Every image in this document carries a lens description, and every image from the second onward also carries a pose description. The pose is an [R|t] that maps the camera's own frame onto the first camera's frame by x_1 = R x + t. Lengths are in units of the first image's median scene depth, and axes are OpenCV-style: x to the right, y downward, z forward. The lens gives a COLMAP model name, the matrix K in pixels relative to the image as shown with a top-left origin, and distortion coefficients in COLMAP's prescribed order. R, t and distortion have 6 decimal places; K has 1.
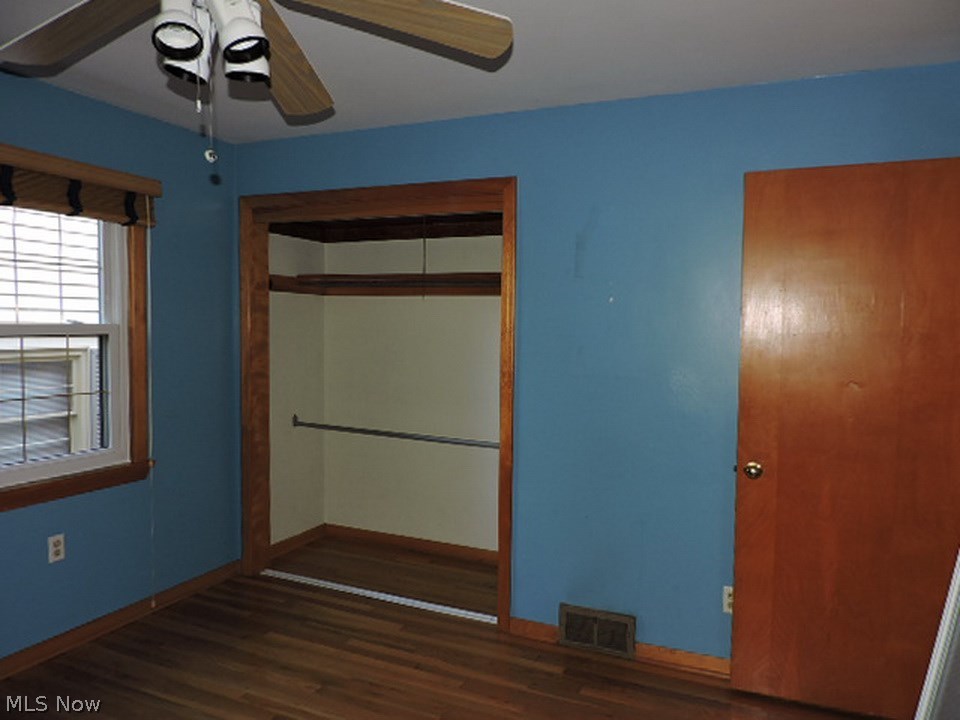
lens RADIAL K [[686.2, 0, 484.3], [0, 686.2, 358.4], [0, 0, 1]] dist [-0.018406, -0.002441]
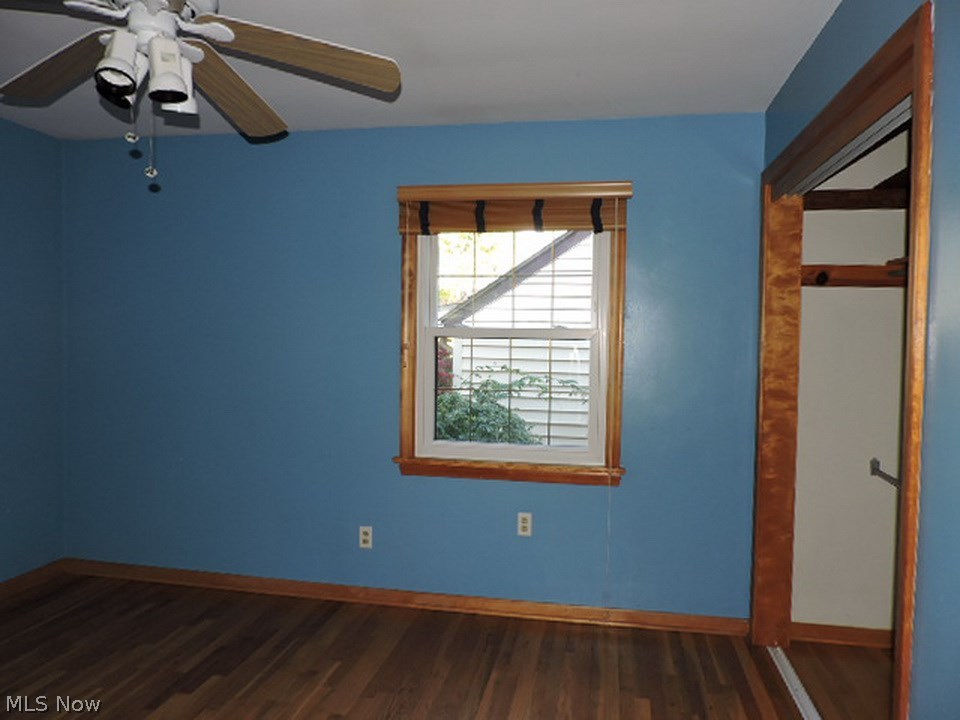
lens RADIAL K [[686.2, 0, 482.0], [0, 686.2, 362.9], [0, 0, 1]] dist [-0.018406, -0.002441]
pose [[0.233762, 0.025035, -0.971971, 0.428289], [-0.061200, 0.998065, 0.010989, -0.000055], [0.970366, 0.056916, 0.234842, 0.591178]]
